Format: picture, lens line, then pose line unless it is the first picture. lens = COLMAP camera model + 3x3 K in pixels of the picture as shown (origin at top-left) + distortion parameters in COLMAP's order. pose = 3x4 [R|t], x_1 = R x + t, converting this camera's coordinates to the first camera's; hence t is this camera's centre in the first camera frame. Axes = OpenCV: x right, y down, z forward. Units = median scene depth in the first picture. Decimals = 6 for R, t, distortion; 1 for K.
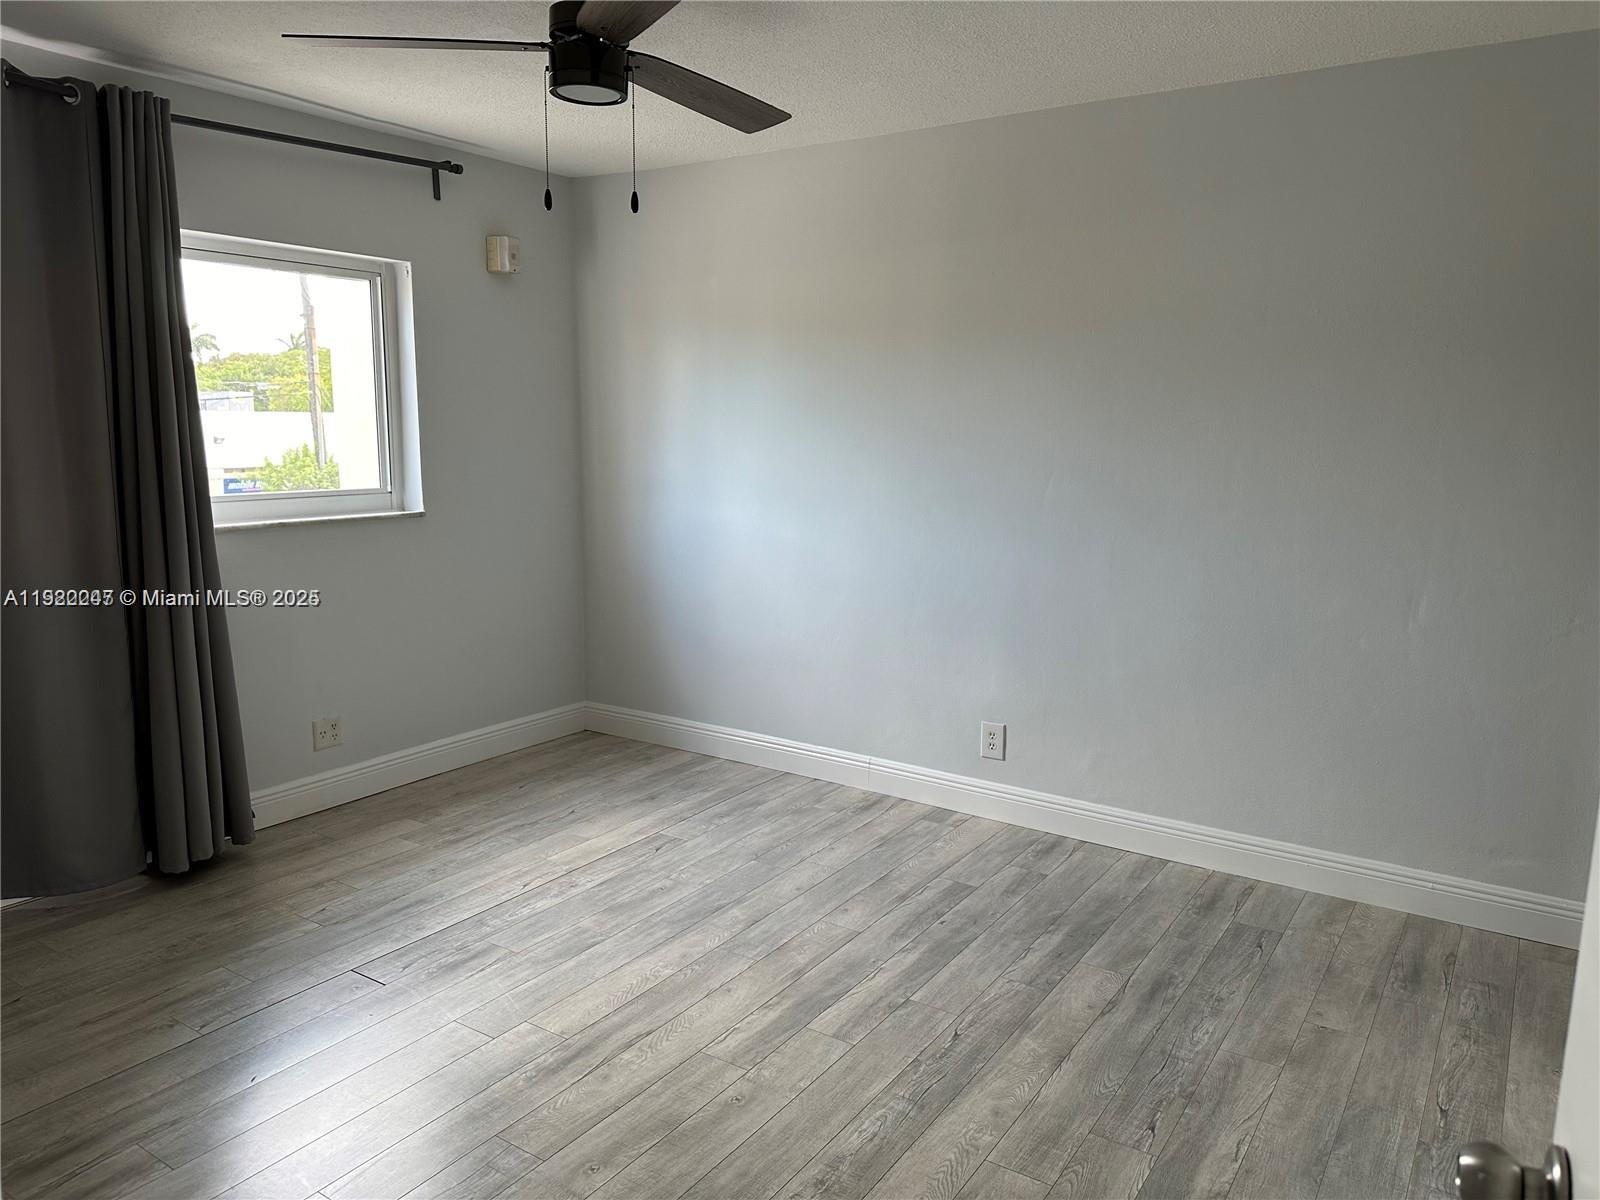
lens RADIAL K [[1132.4, 0, 797.7], [0, 1132.4, 603.4], [0, 0, 1]] dist [0.152381, -0.196603]
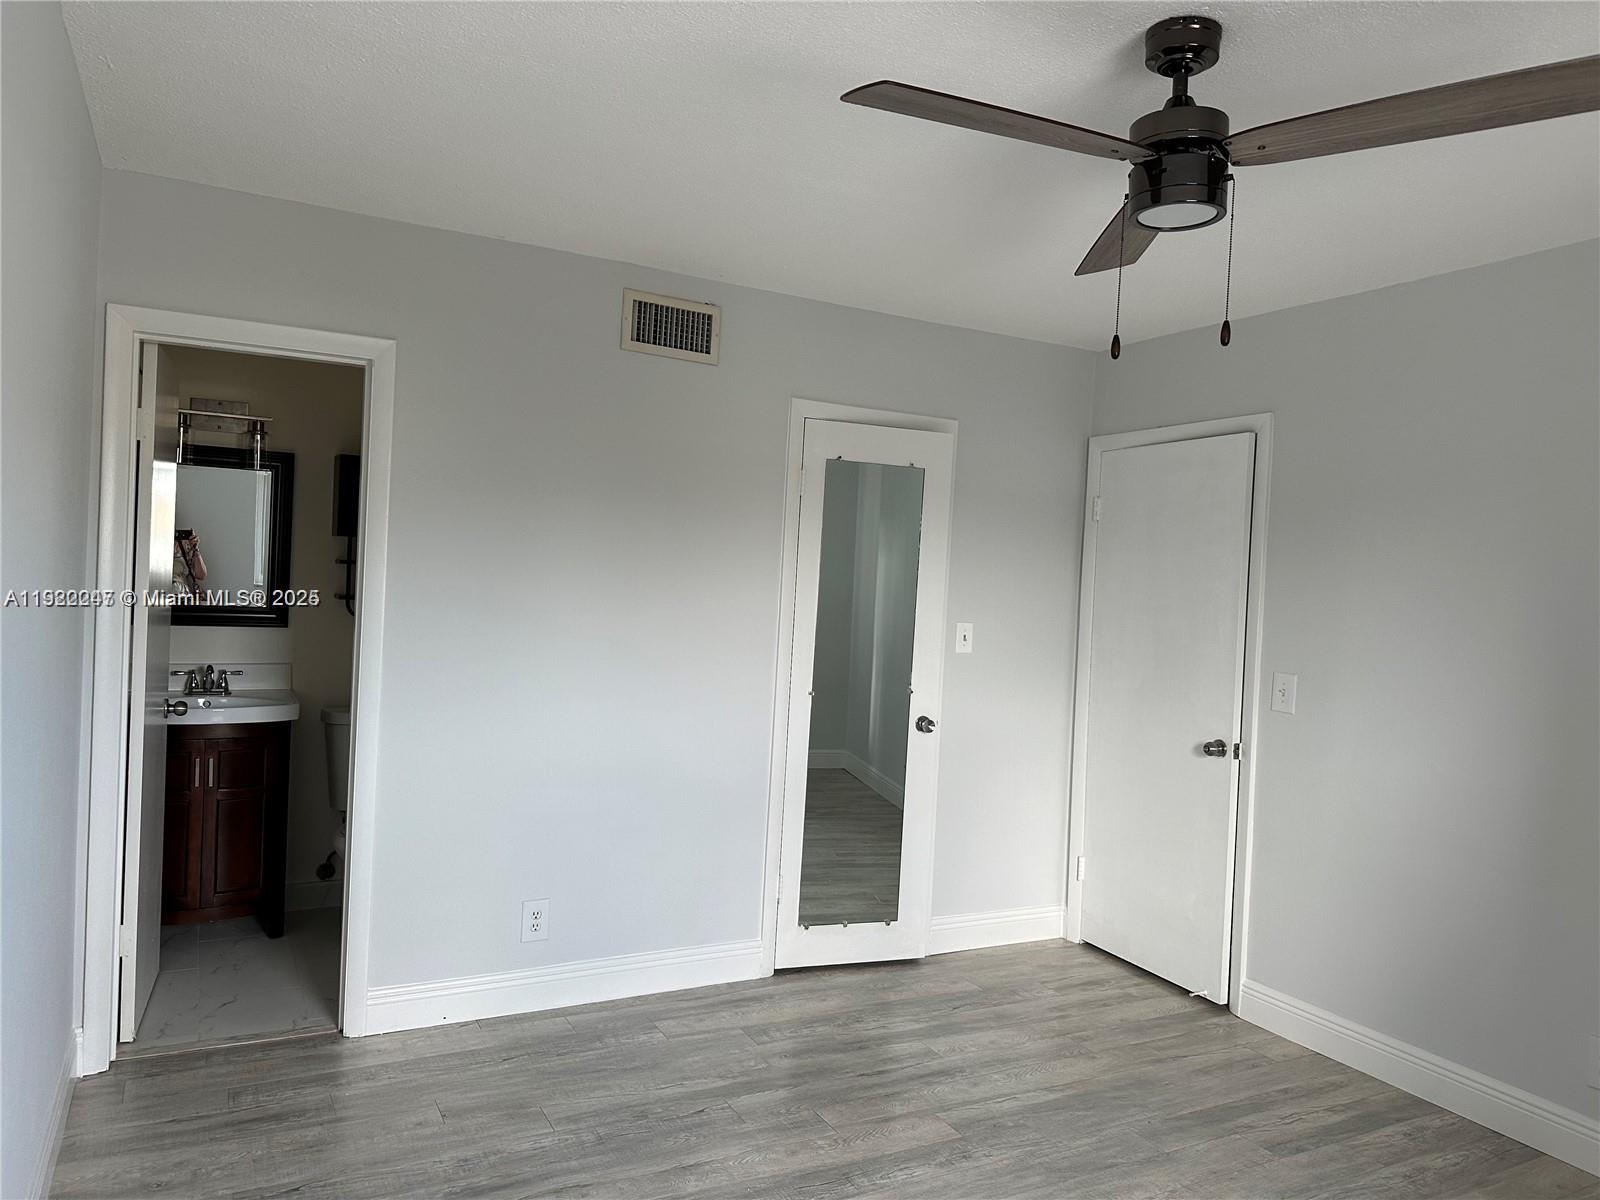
lens RADIAL K [[1132.4, 0, 797.7], [0, 1132.4, 603.4], [0, 0, 1]] dist [0.152381, -0.196603]
pose [[-0.878073, -0.068570, 0.473589, -0.329315], [0.015540, 0.985072, 0.171438, -0.296521], [-0.478275, 0.157895, -0.863899, 1.767664]]
